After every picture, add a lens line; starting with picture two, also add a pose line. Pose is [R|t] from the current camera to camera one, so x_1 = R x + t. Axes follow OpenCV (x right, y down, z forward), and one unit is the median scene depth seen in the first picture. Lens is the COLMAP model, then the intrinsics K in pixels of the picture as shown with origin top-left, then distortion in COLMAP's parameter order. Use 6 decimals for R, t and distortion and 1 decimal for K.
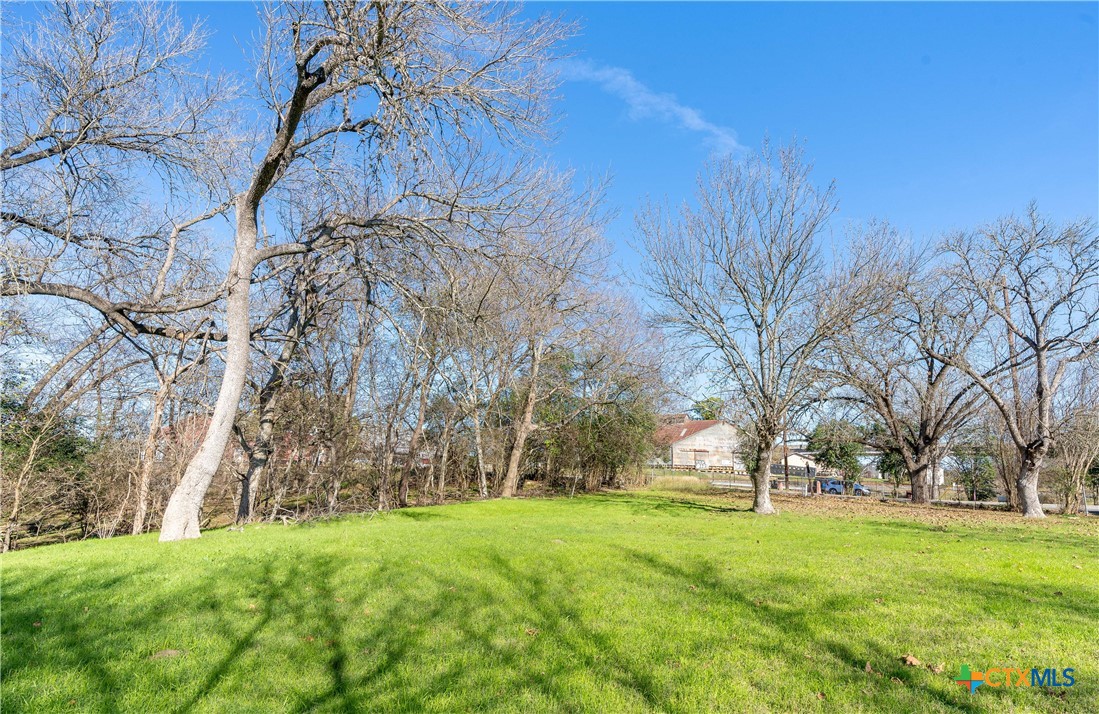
lens RADIAL K [[608.1, 0, 551.1], [0, 608.1, 358.7], [0, 0, 1]] dist [-0.003473, -0.000347]
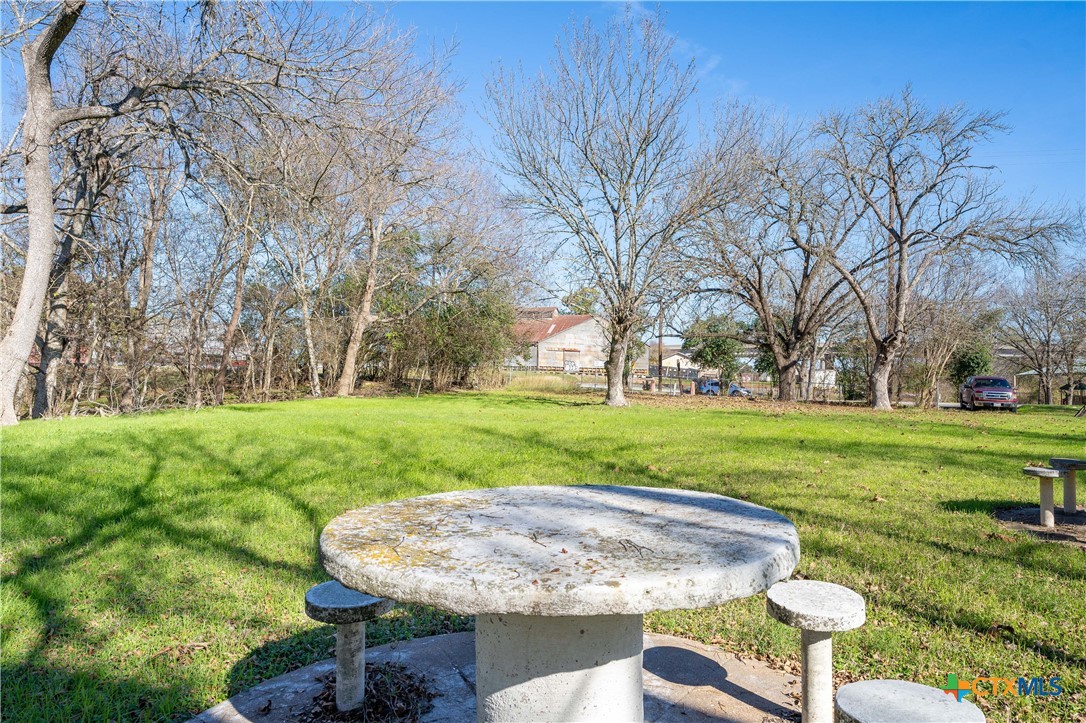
lens RADIAL K [[758.4, 0, 547.6], [0, 758.4, 365.2], [0, 0, 1]] dist [0.001853, -0.001738]
pose [[0.979956, -0.008837, 0.199019, 0.000030], [-0.024072, 0.986443, 0.162329, -0.004298], [-0.197755, -0.163866, 0.966458, -0.108055]]
